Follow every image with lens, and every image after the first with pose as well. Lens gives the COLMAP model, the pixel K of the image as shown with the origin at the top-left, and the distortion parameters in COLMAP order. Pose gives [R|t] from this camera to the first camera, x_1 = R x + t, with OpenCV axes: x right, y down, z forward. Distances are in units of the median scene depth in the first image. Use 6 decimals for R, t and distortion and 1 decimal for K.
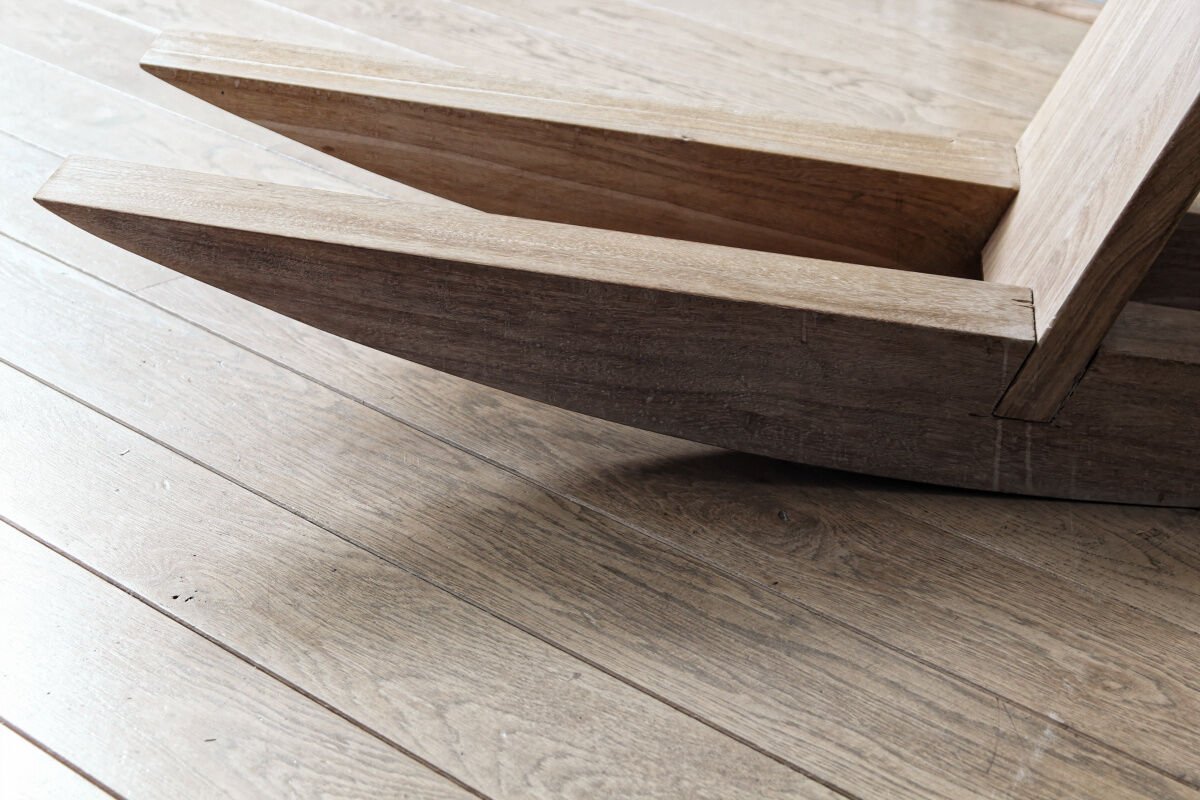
lens RADIAL K [[2792.7, 0, 595.9], [0, 2792.7, 408.9], [0, 0, 1]] dist [0.023357, 0.000000]
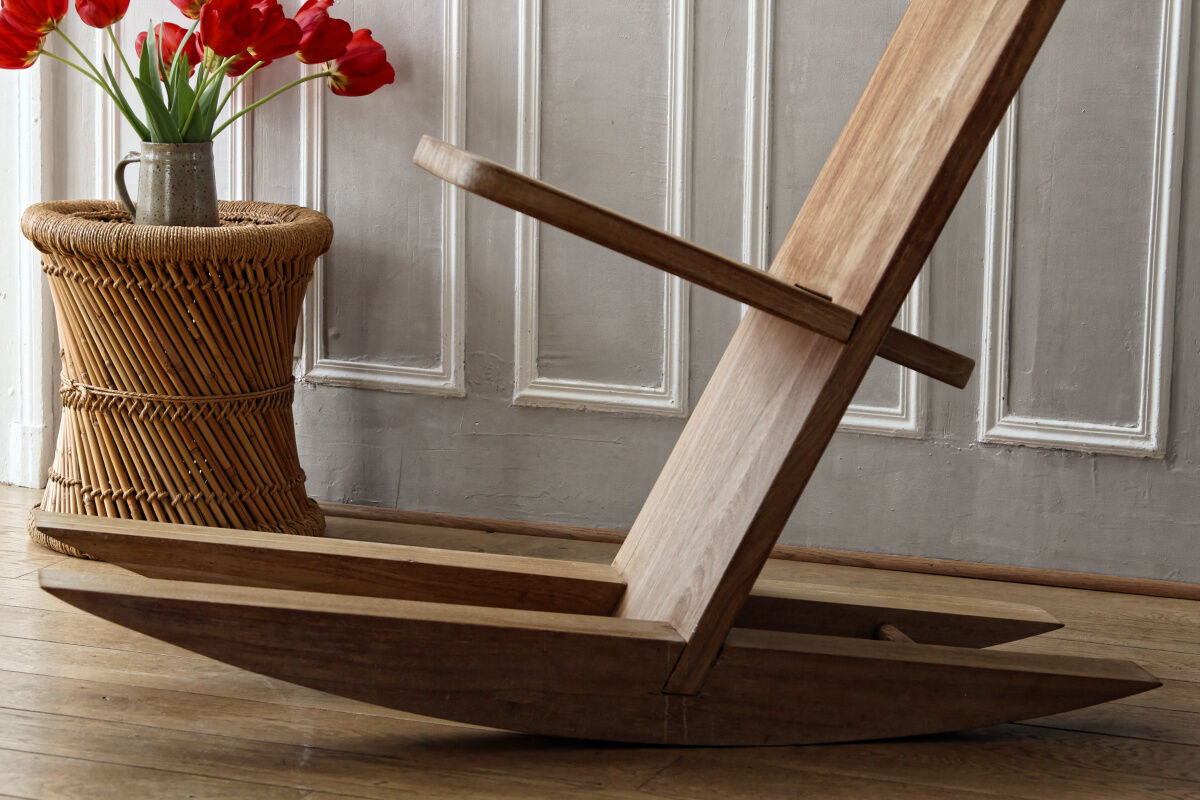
lens RADIAL K [[3038.2, 0, 599.3], [0, 3038.2, 396.9], [0, 0, 1]] dist [0.085024, 0.000000]
pose [[0.952663, -0.021586, 0.303259, -0.411288], [0.103631, 0.960797, -0.257156, 0.280523], [-0.285820, 0.276410, 0.917554, -0.621034]]
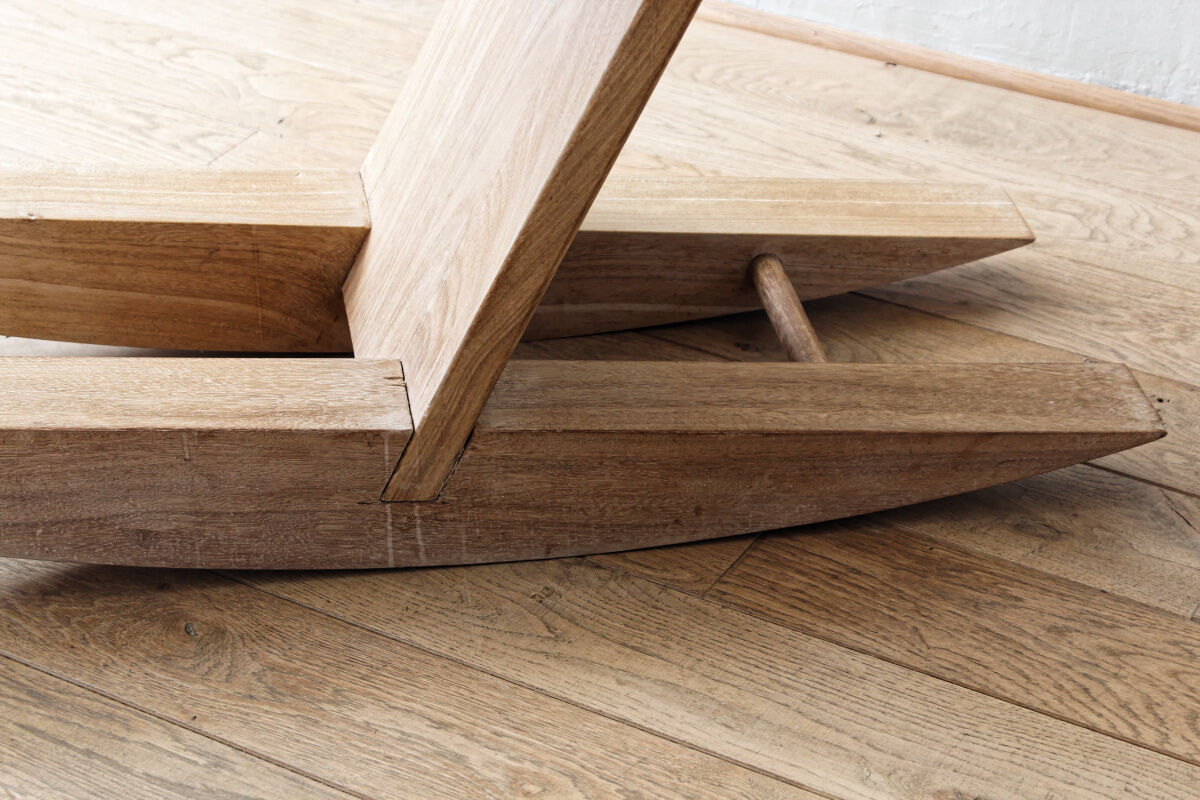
lens RADIAL K [[2647.2, 0, 594.1], [0, 2647.2, 405.0], [0, 0, 1]] dist [0.013219, 0.000000]
pose [[0.964048, -0.143877, 0.223408, 0.005454], [0.112450, 0.982636, 0.147583, -0.166153], [-0.240762, -0.117155, 0.963488, 0.048444]]
